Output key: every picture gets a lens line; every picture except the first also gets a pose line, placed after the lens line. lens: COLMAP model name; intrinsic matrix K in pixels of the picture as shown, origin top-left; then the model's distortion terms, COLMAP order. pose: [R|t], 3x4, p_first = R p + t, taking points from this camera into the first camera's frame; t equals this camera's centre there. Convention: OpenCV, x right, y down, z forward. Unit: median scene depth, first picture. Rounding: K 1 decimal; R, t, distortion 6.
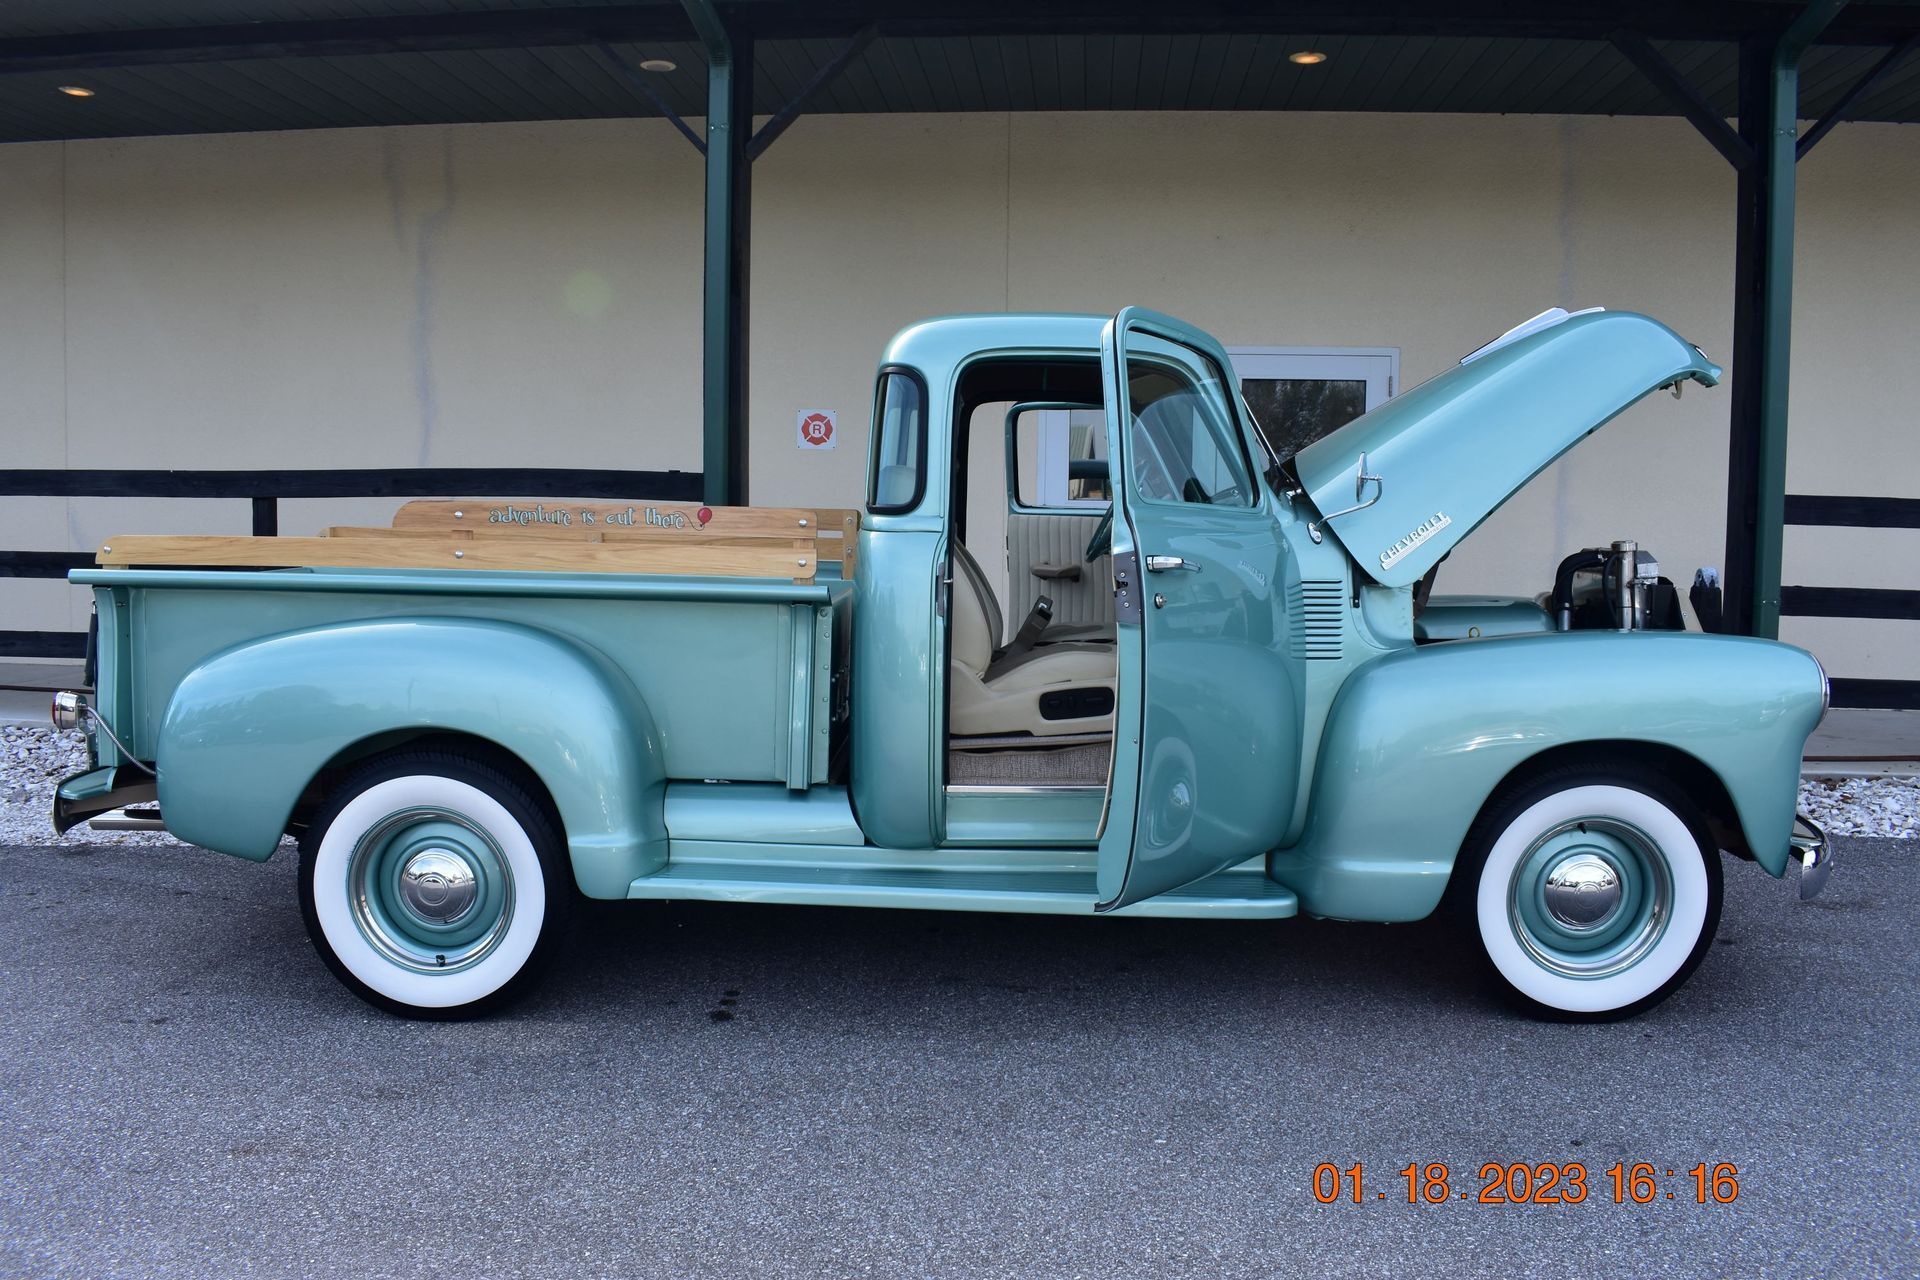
lens RADIAL K [[1548.7, 0, 960.0], [0, 1548.7, 640.0], [0, 0, 1]] dist [-0.077517, -0.000435]
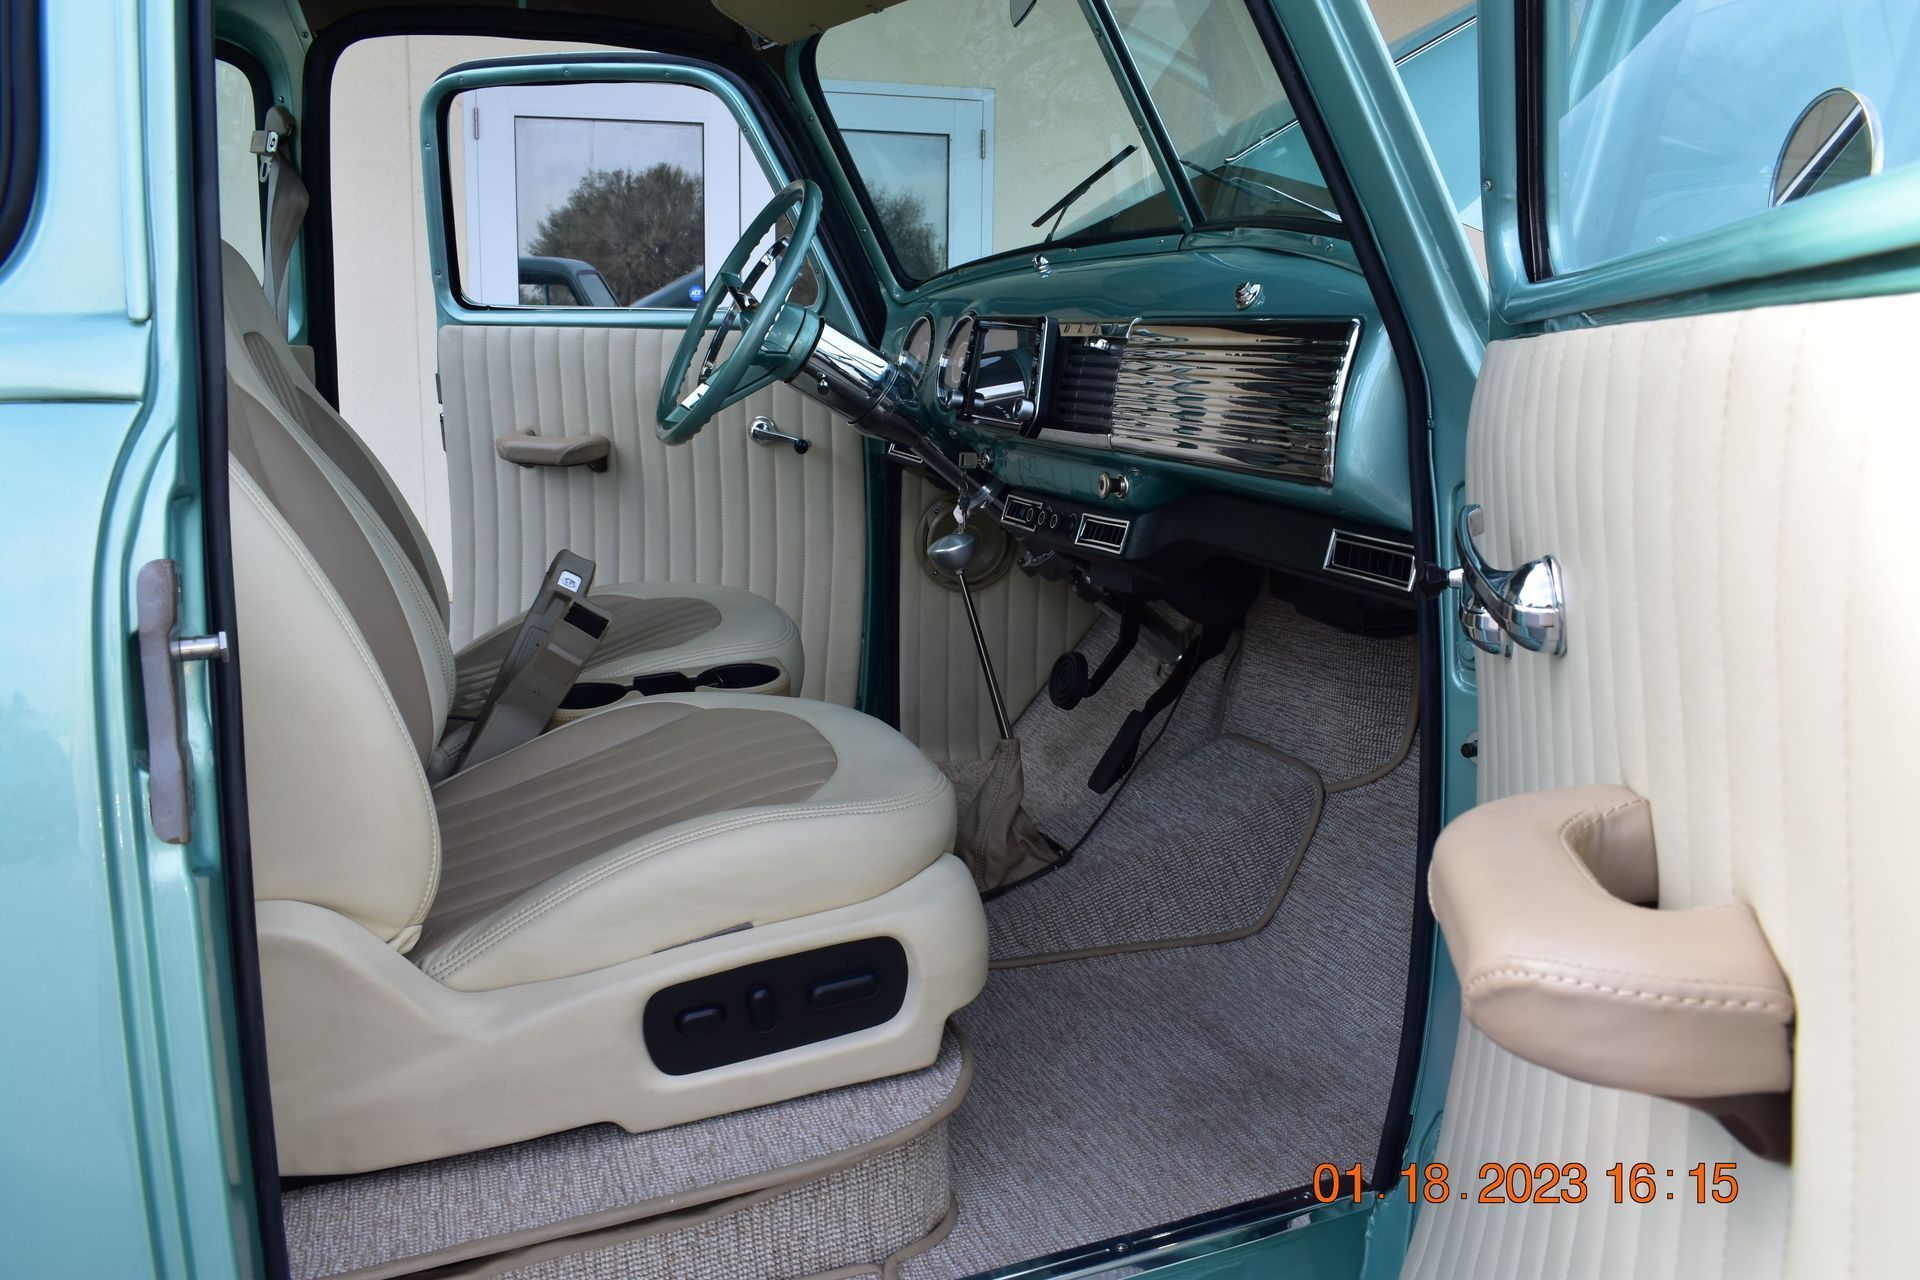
lens RADIAL K [[1548.7, 0, 960.0], [0, 1548.7, 640.0], [0, 0, 1]] dist [-0.077517, -0.000435]
pose [[0.932979, -0.068822, 0.353291, 0.010218], [0.027765, 0.992386, 0.119998, -0.044082], [-0.358859, -0.102147, 0.927786, 0.583504]]
